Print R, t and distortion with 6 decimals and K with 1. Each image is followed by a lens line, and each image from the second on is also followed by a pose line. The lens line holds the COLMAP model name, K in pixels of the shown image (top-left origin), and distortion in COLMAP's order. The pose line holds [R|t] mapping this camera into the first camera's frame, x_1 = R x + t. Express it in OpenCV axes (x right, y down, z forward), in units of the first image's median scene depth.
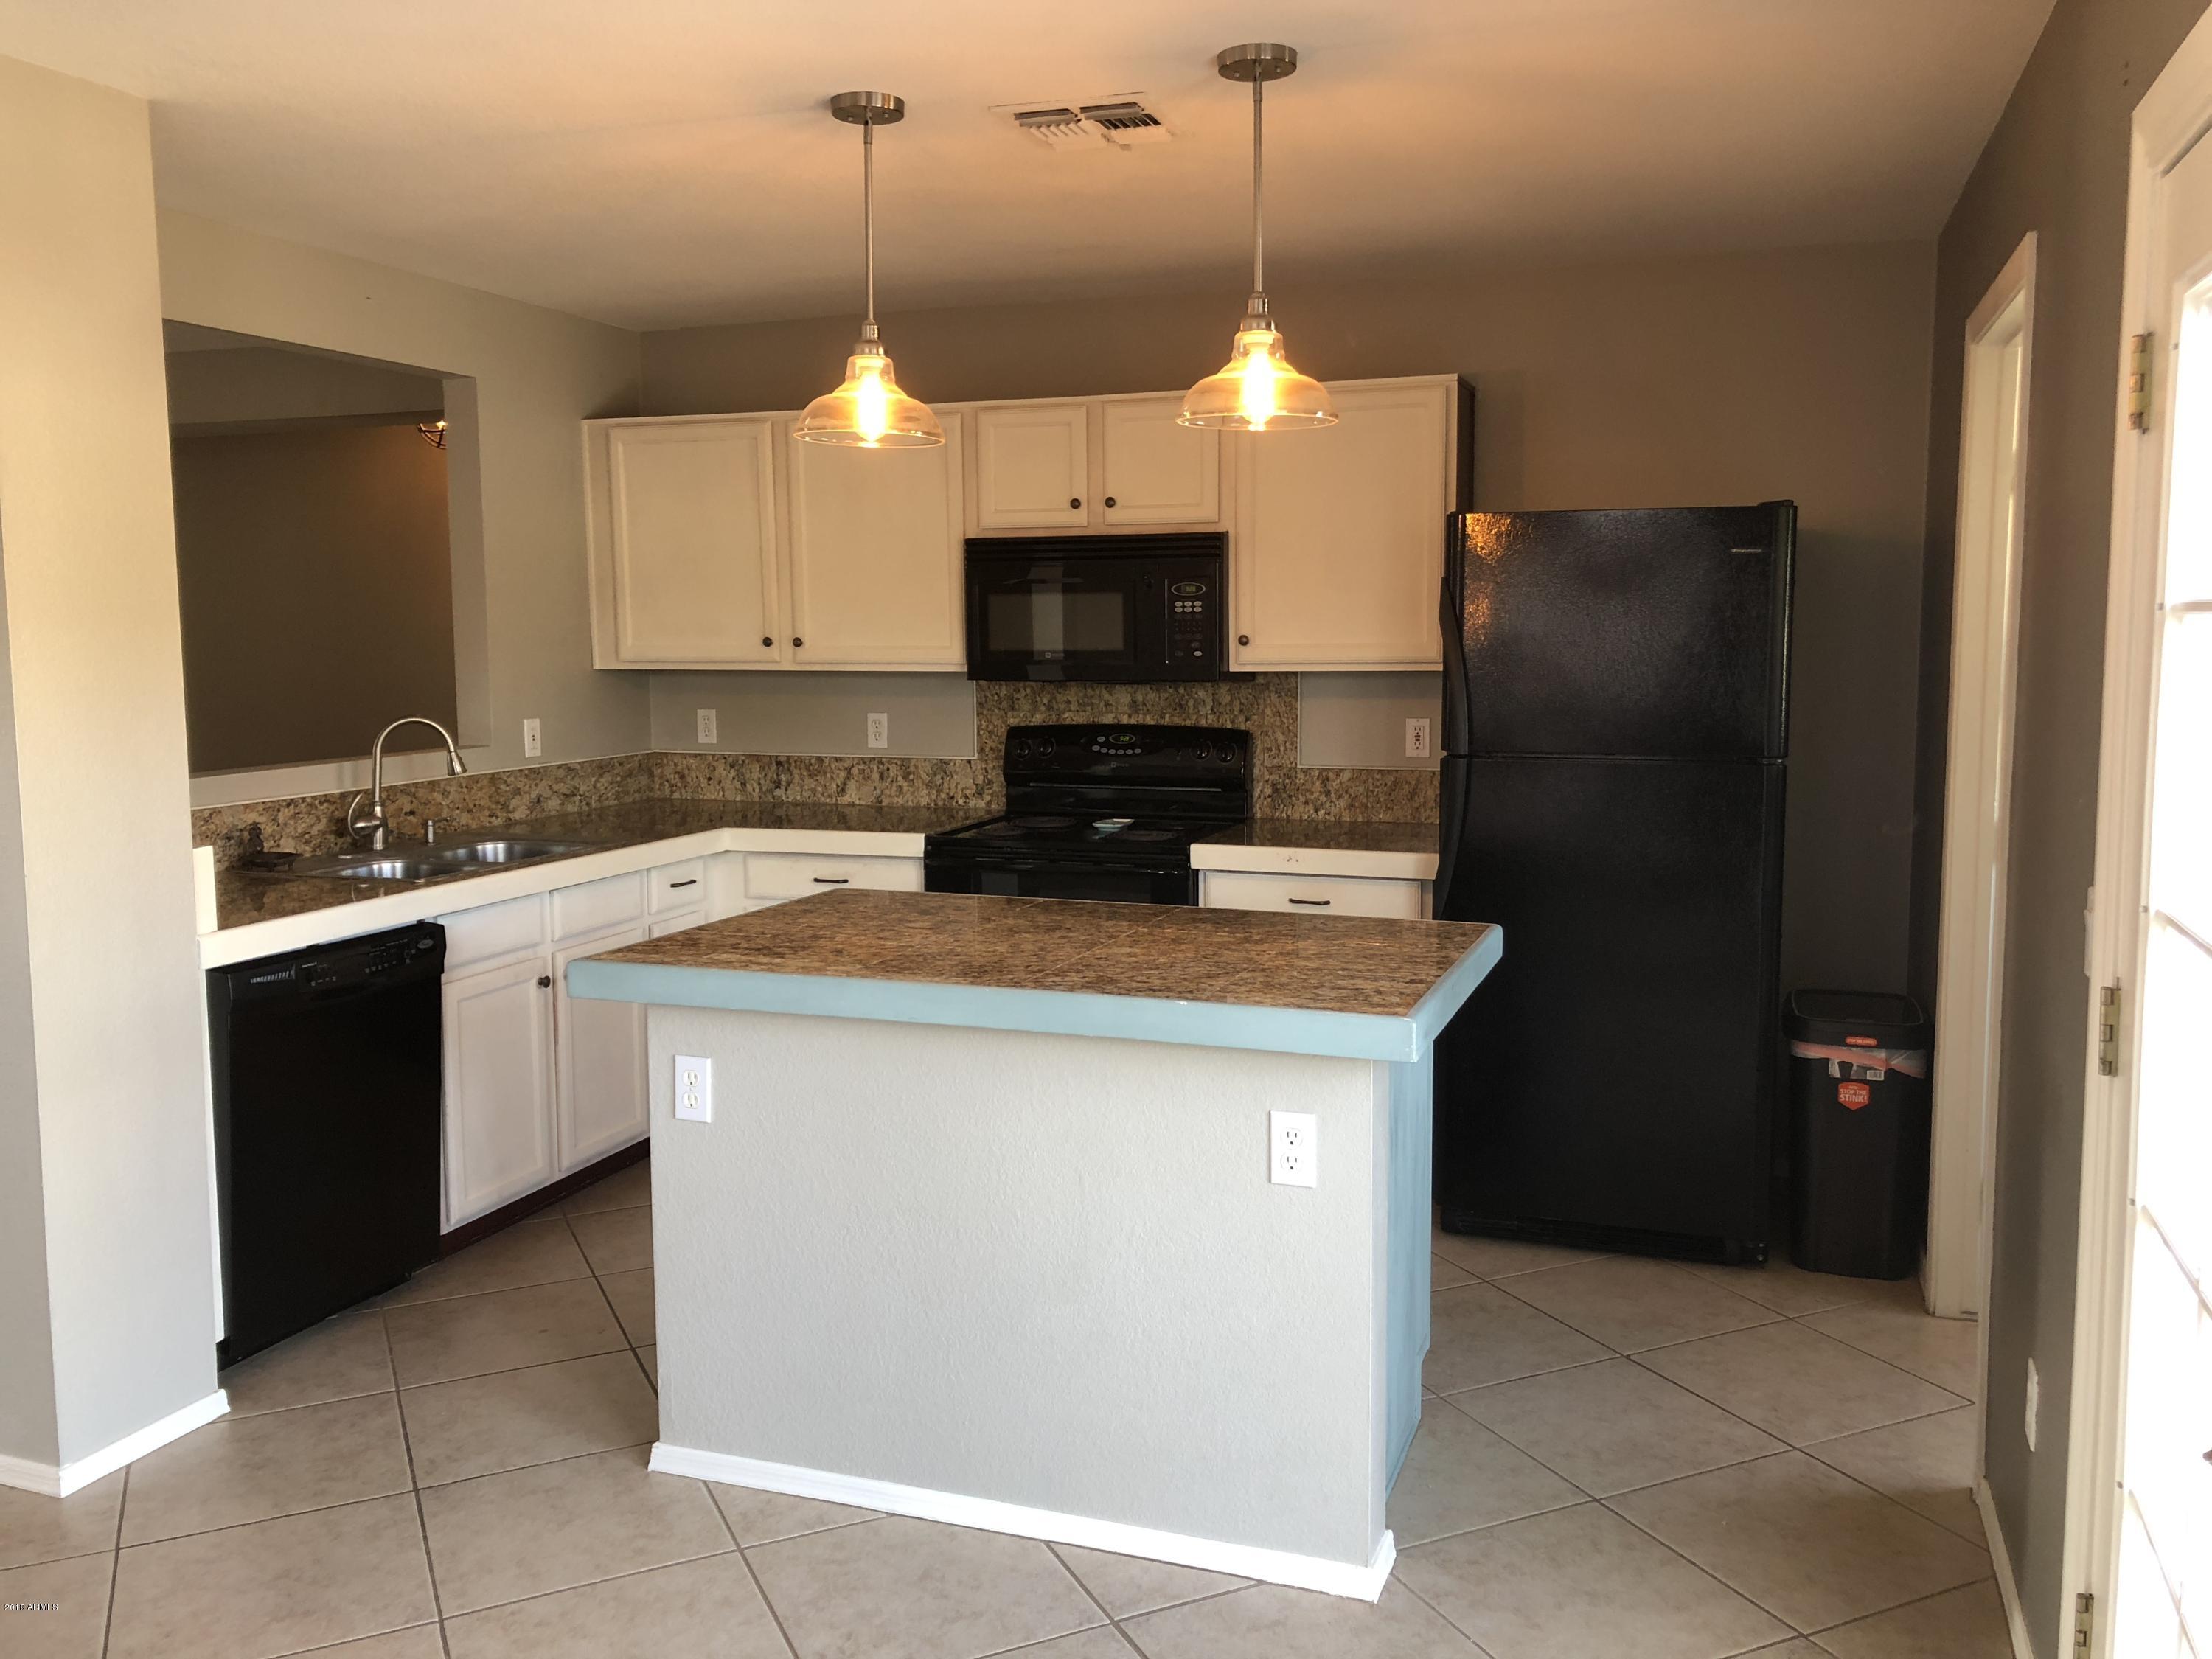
lens RADIAL K [[1860.4, 0, 1101.3], [0, 1860.4, 826.3], [0, 0, 1]] dist [0.062070, -0.016061]
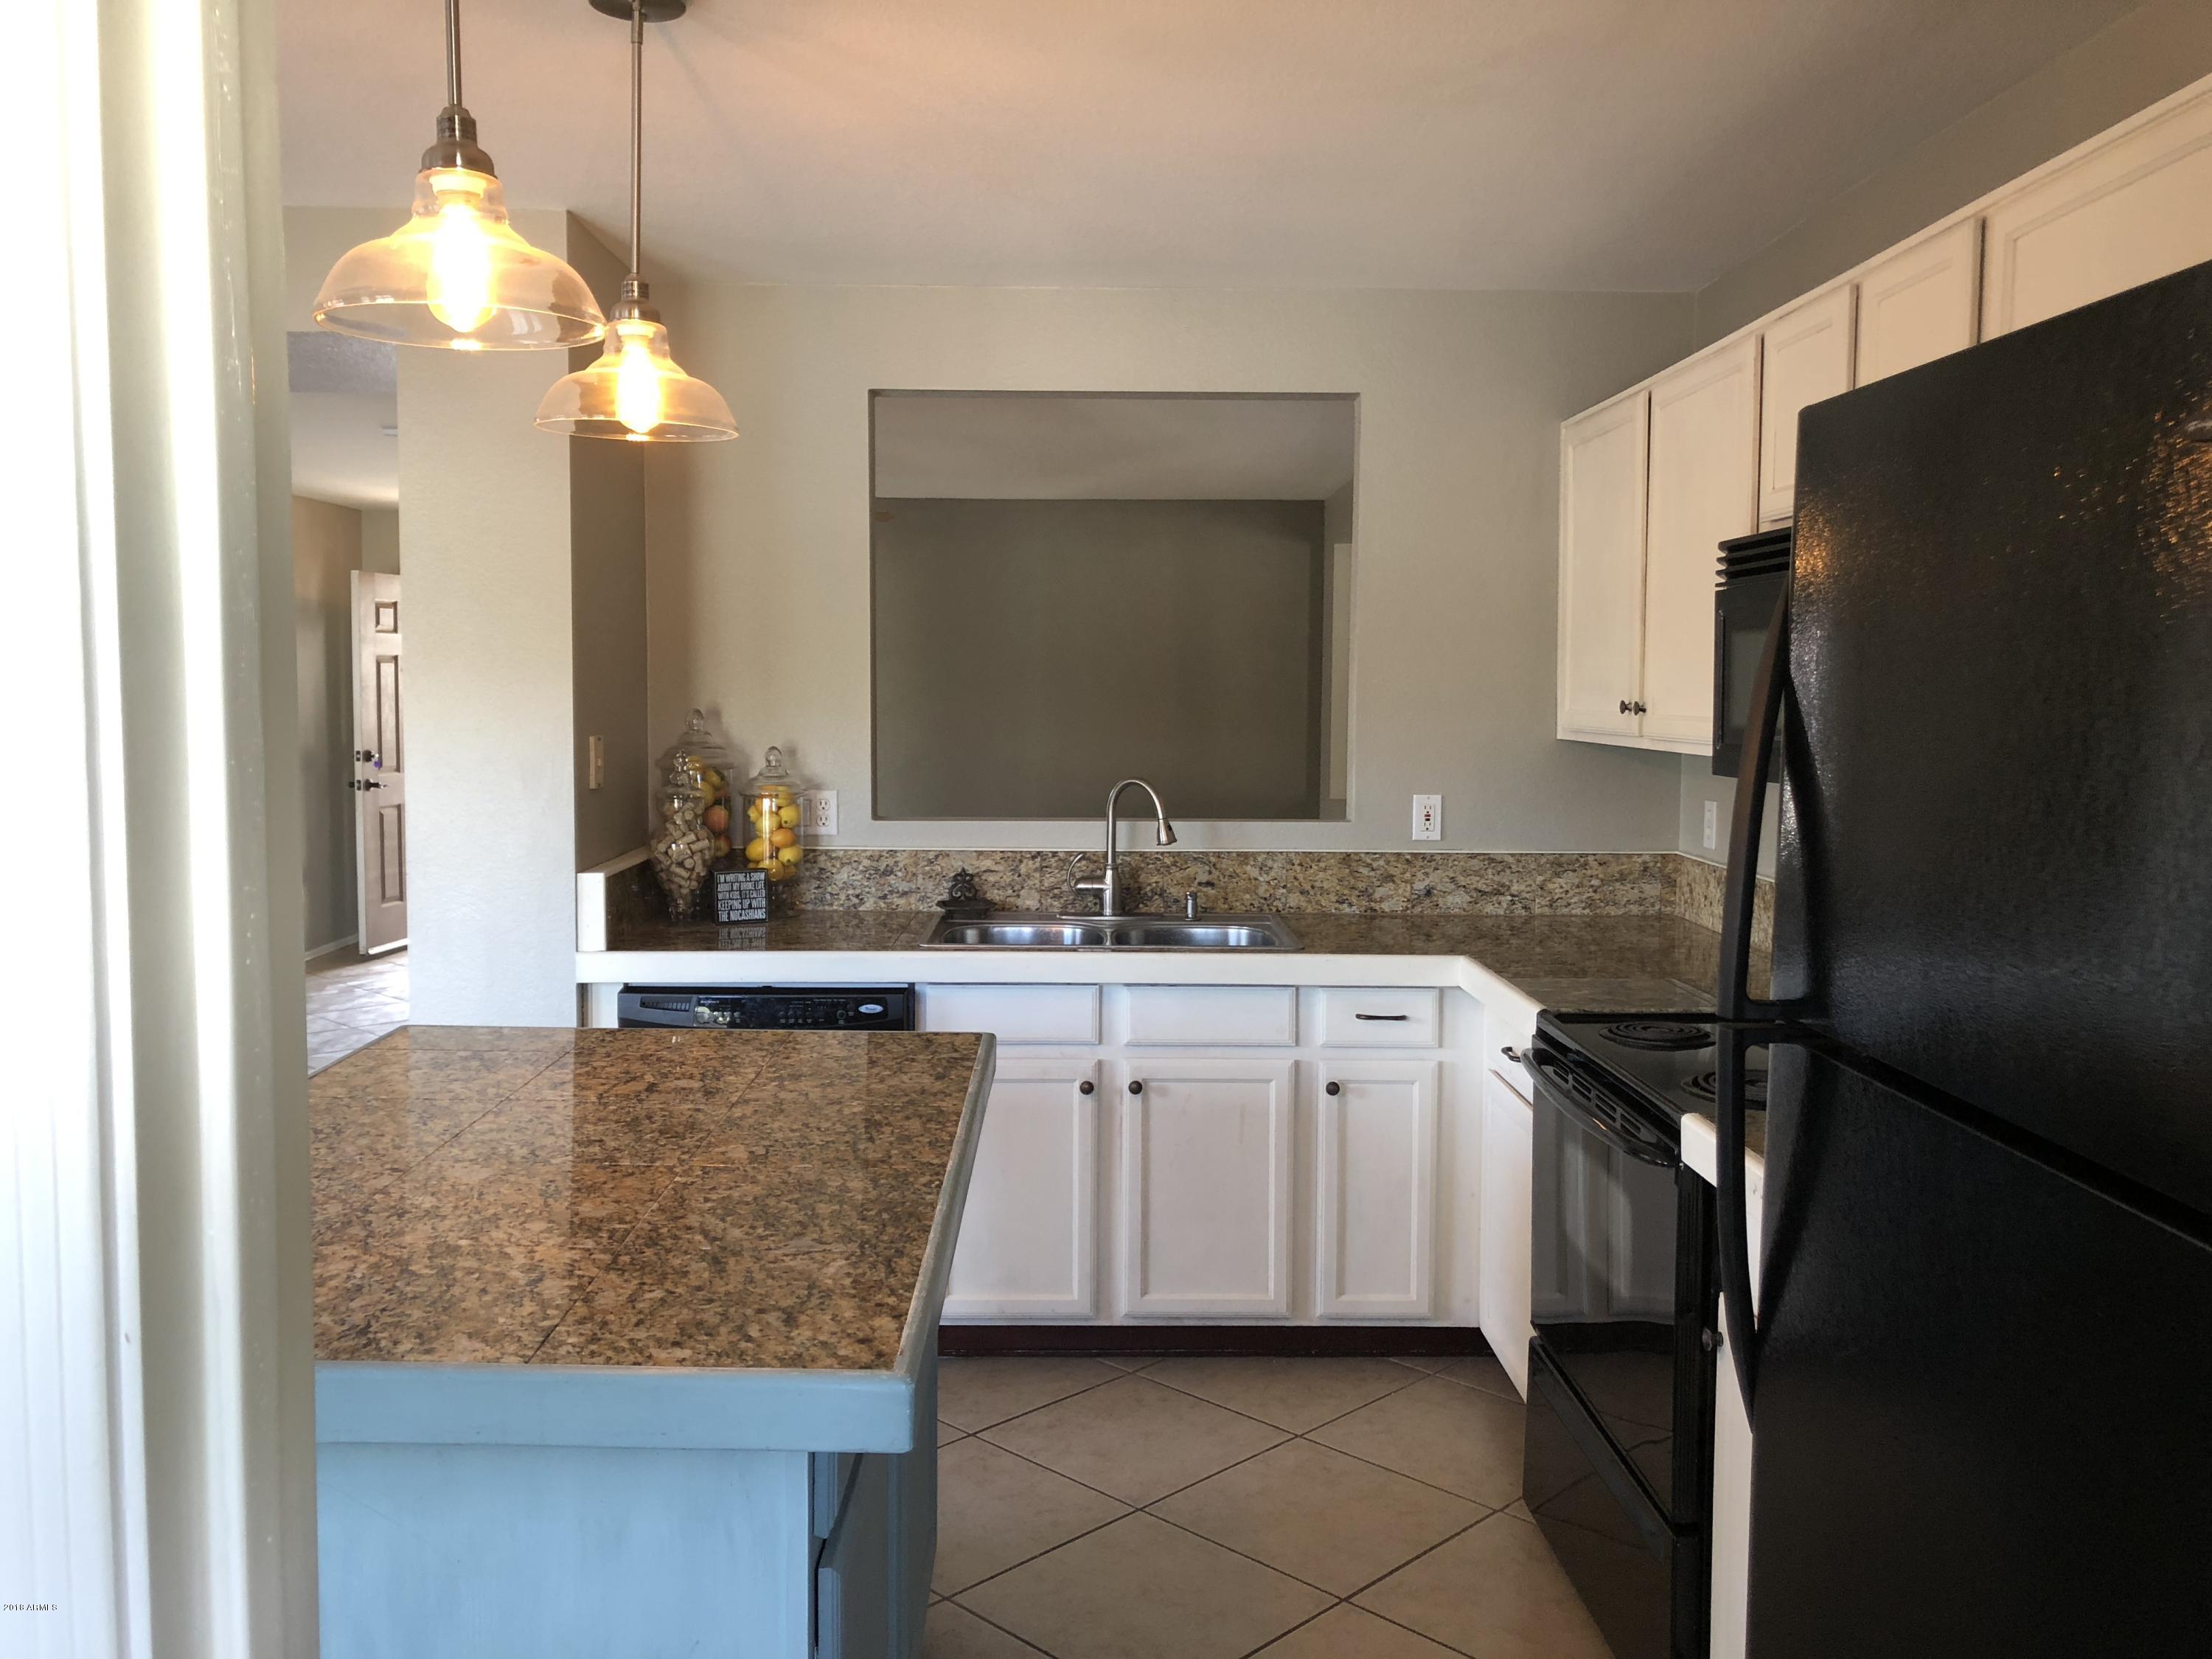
lens RADIAL K [[1860.4, 0, 1100.4], [0, 1860.4, 822.2], [0, 0, 1]] dist [0.062070, -0.016061]
pose [[0.338346, 0.083065, -0.937348, 0.453790], [-0.114555, 0.992324, 0.046587, -0.072334], [0.934023, 0.091616, 0.345265, 0.629378]]
